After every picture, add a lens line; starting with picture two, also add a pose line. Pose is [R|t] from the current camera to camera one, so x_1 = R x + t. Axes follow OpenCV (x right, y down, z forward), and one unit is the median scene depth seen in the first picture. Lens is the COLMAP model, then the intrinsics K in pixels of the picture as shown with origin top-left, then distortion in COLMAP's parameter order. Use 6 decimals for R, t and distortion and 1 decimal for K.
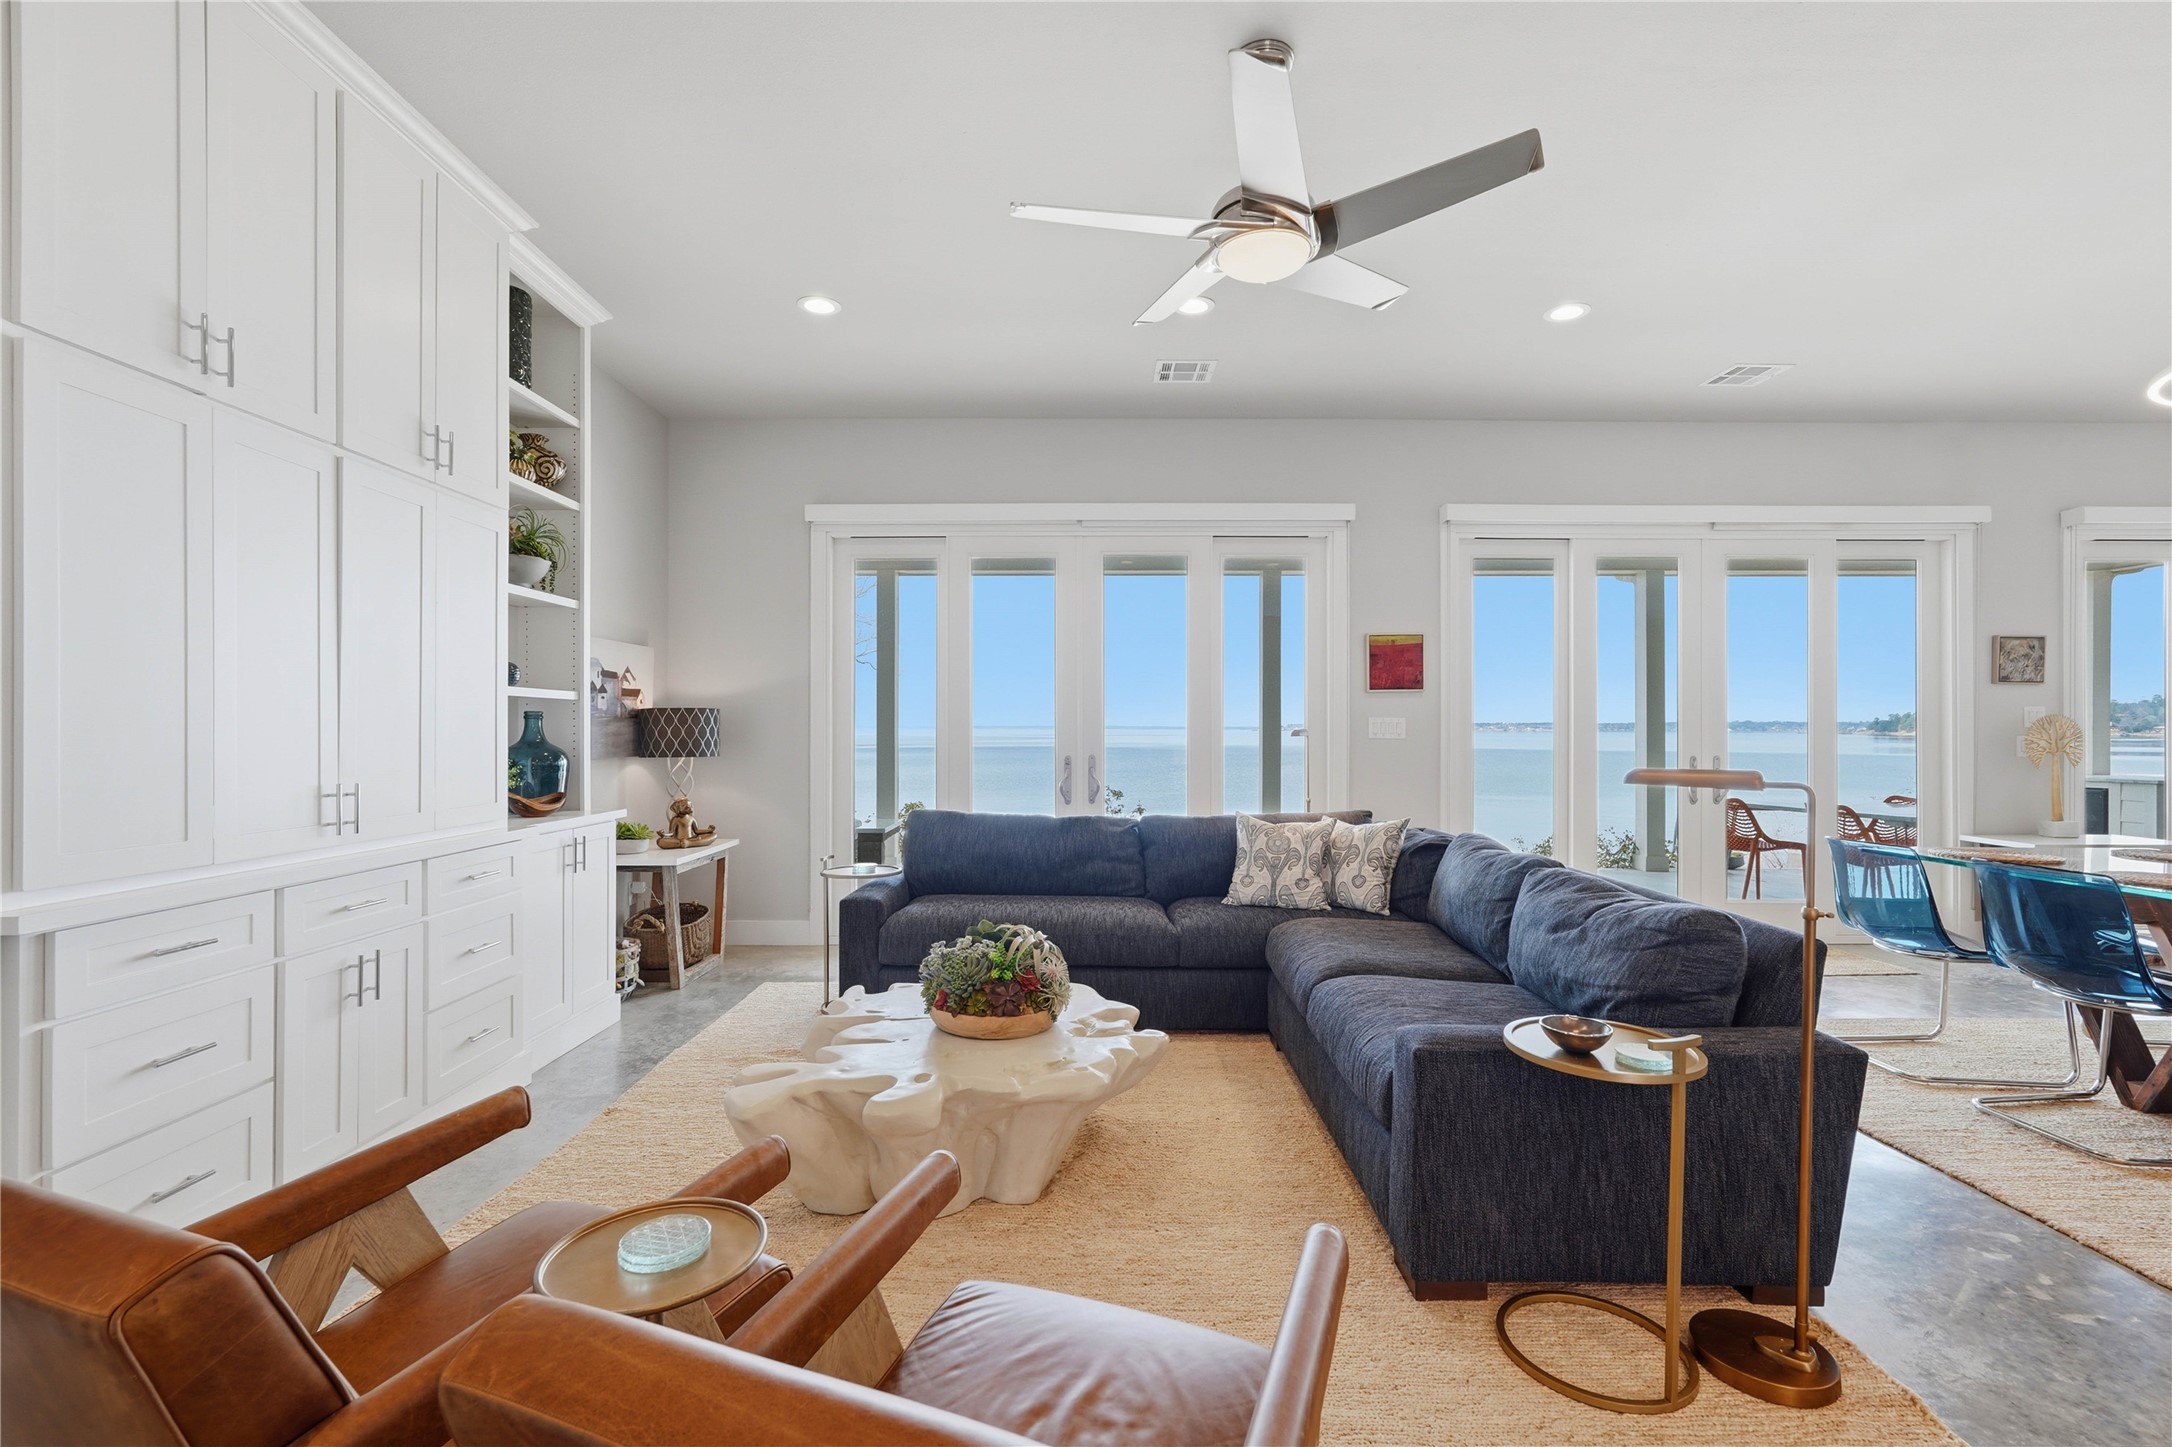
lens RADIAL K [[987.2, 0, 1099.4], [0, 987.2, 725.4], [0, 0, 1]] dist [-0.004568, 0.002411]
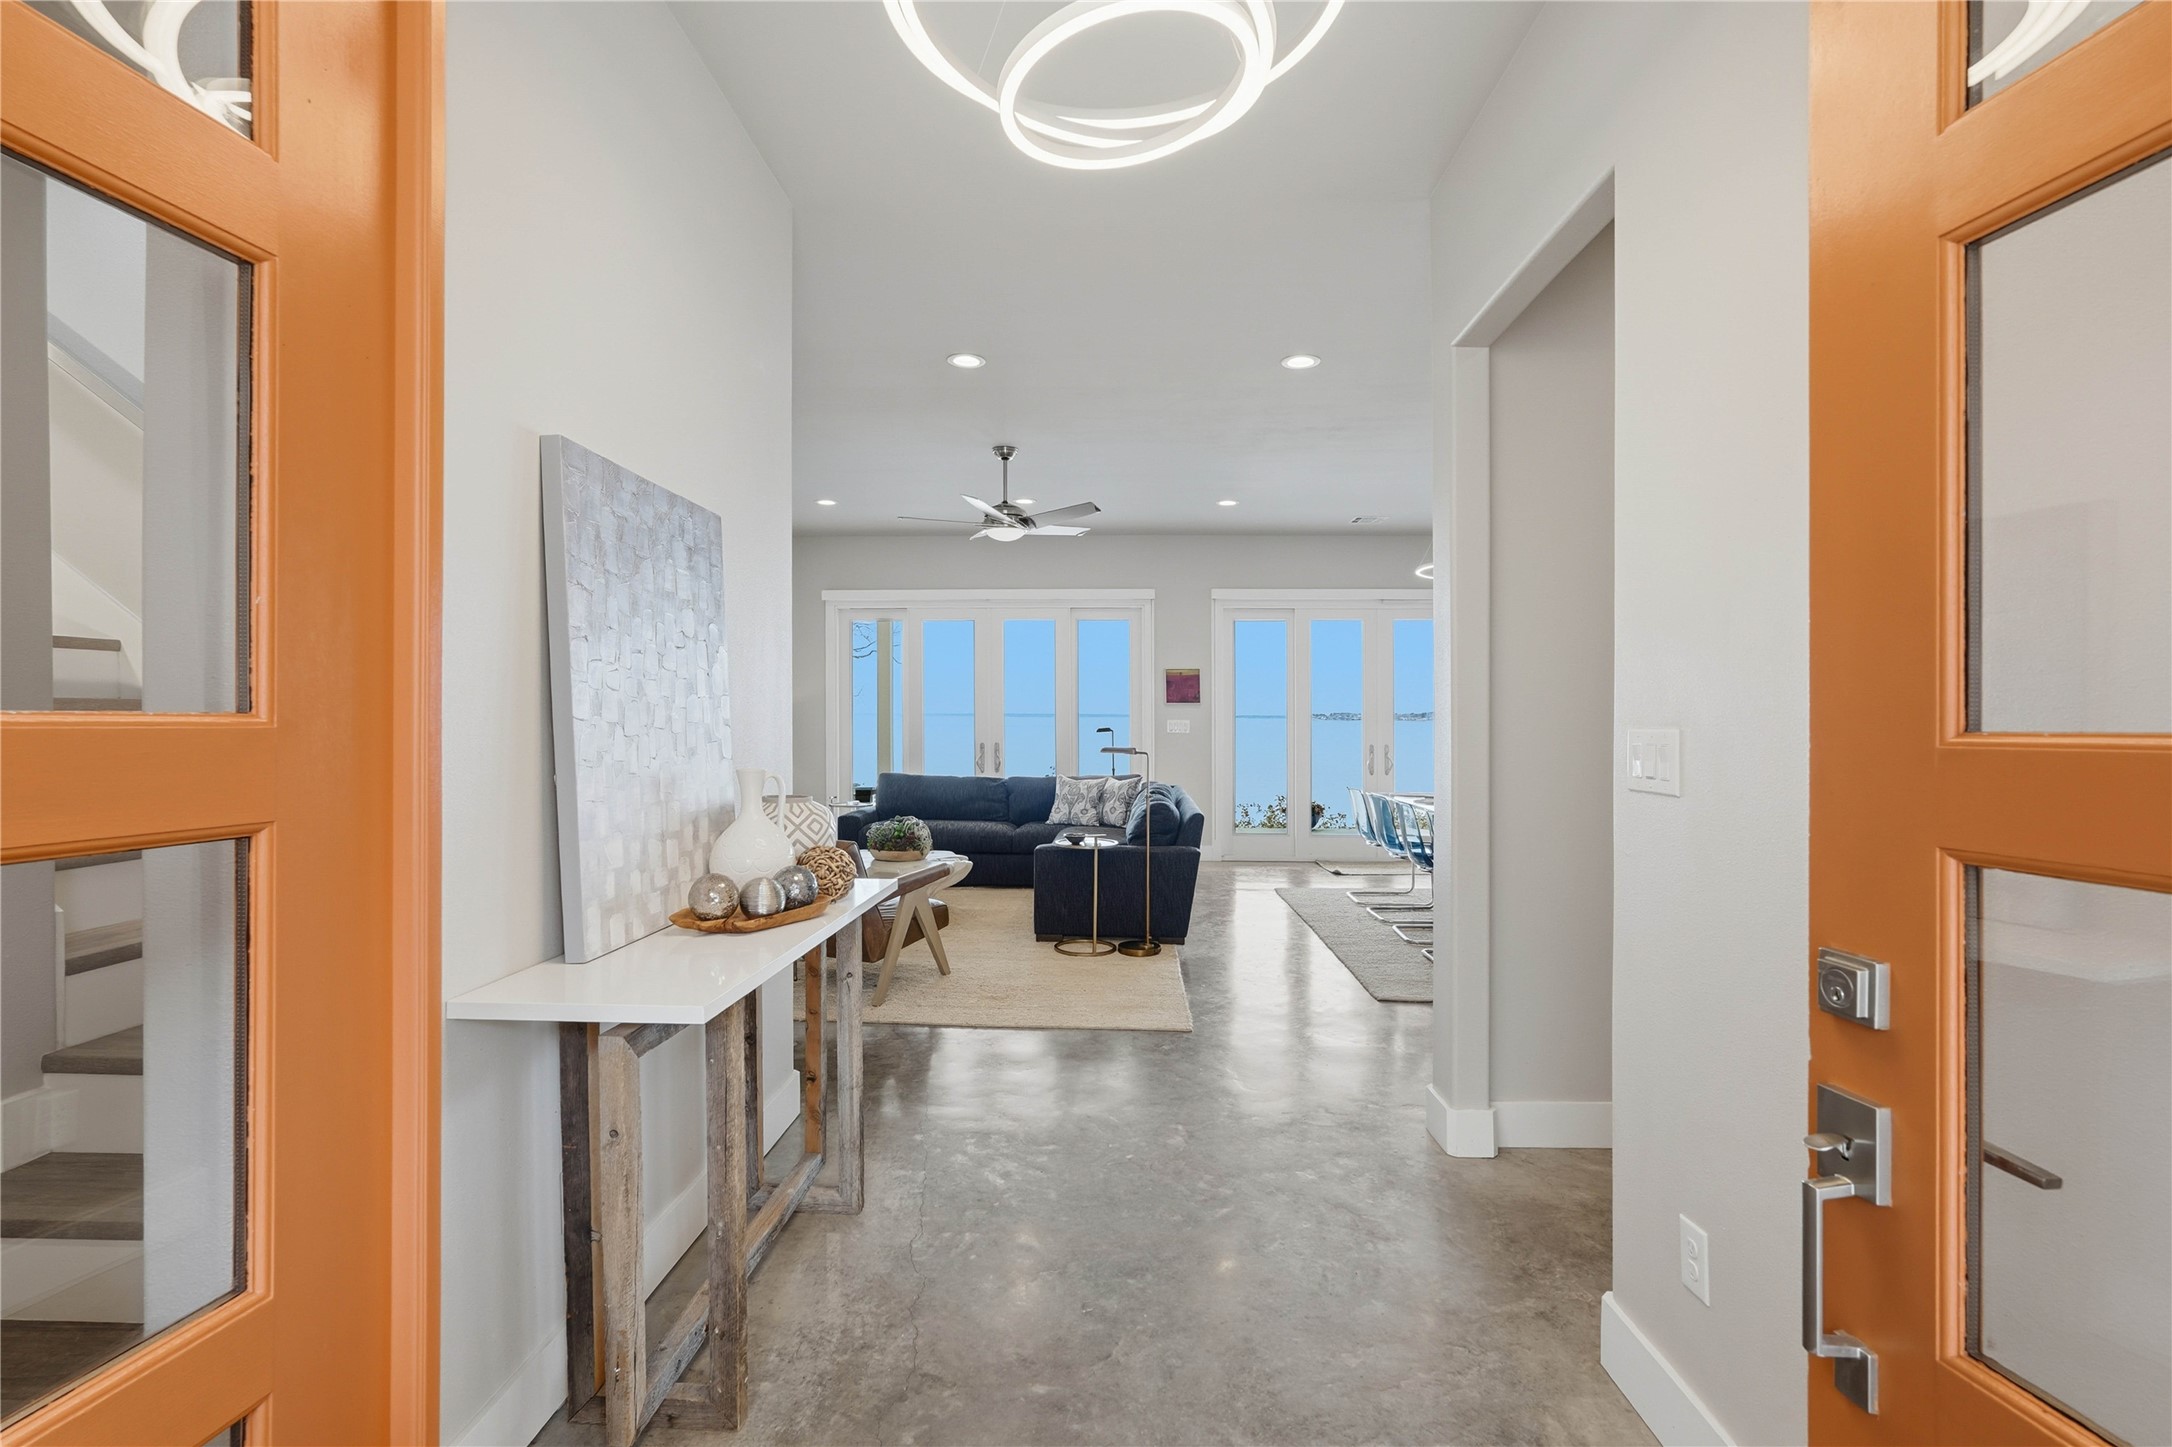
lens RADIAL K [[987.2, 0, 1064.7], [0, 987.2, 712.4], [0, 0, 1]] dist [-0.004568, 0.002411]
pose [[0.998525, -0.000315, -0.054292, 0.268537], [0.000266, 1.000000, -0.000913, -0.025733], [0.054292, 0.000897, 0.998525, -0.858244]]
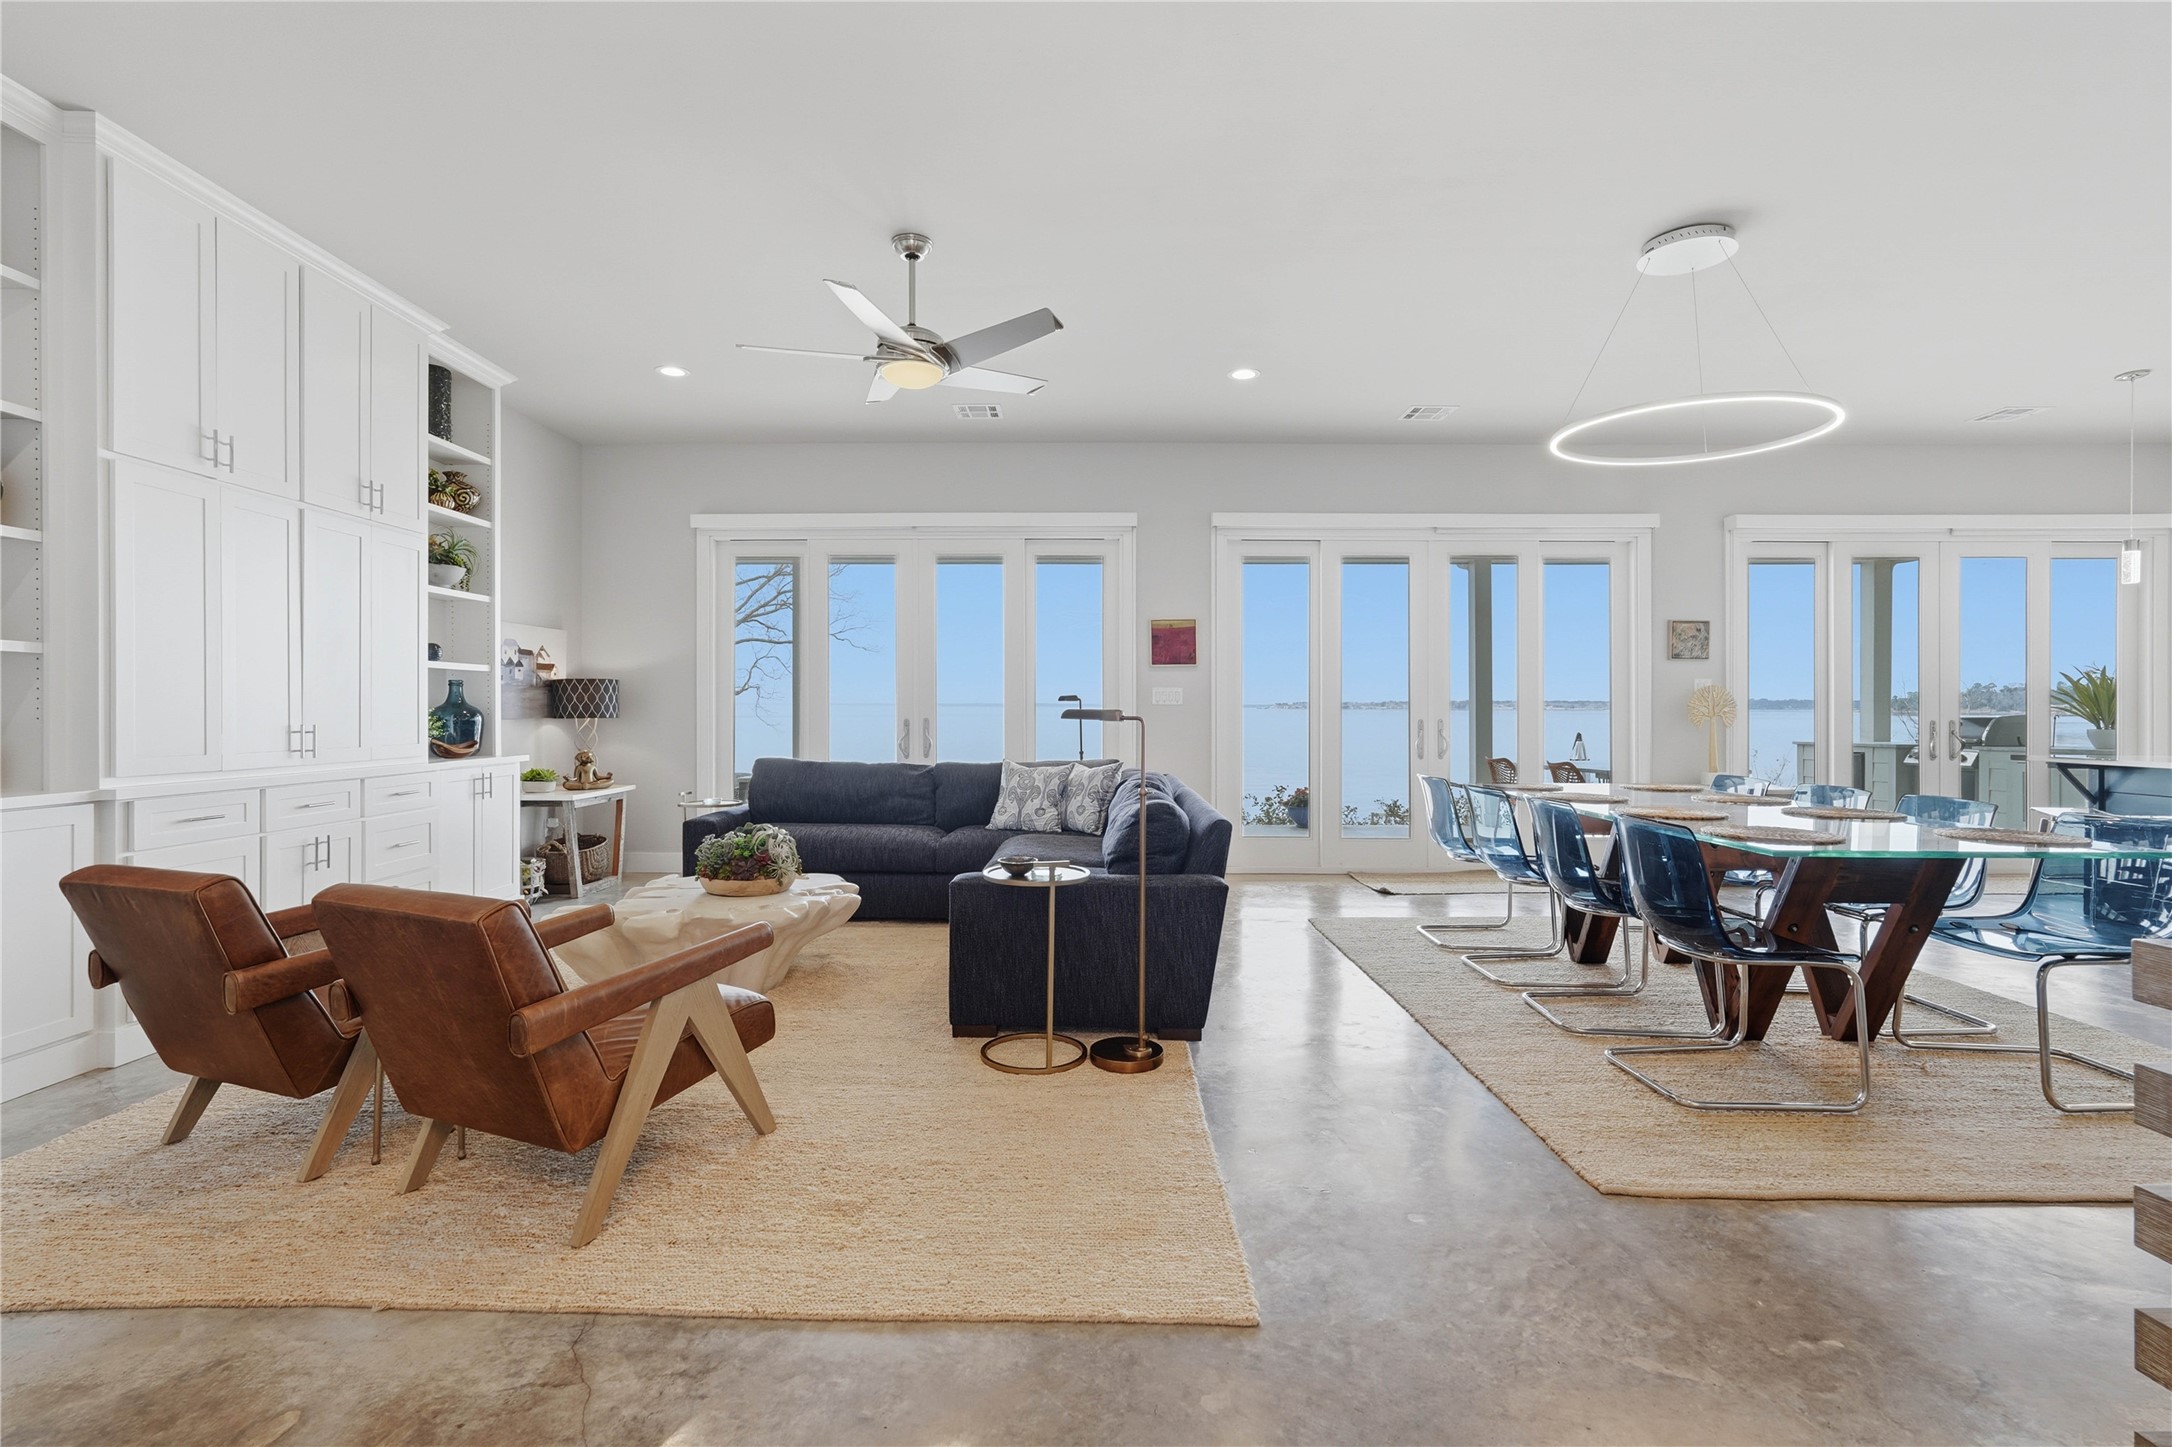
lens RADIAL K [[987.2, 0, 1076.7], [0, 987.2, 707.1], [0, 0, 1]] dist [-0.004568, 0.002411]
pose [[0.999963, 0.000802, -0.008610, 0.263448], [-0.000761, 0.999988, 0.004765, 0.014680], [0.008614, -0.004758, 0.999952, -0.307694]]
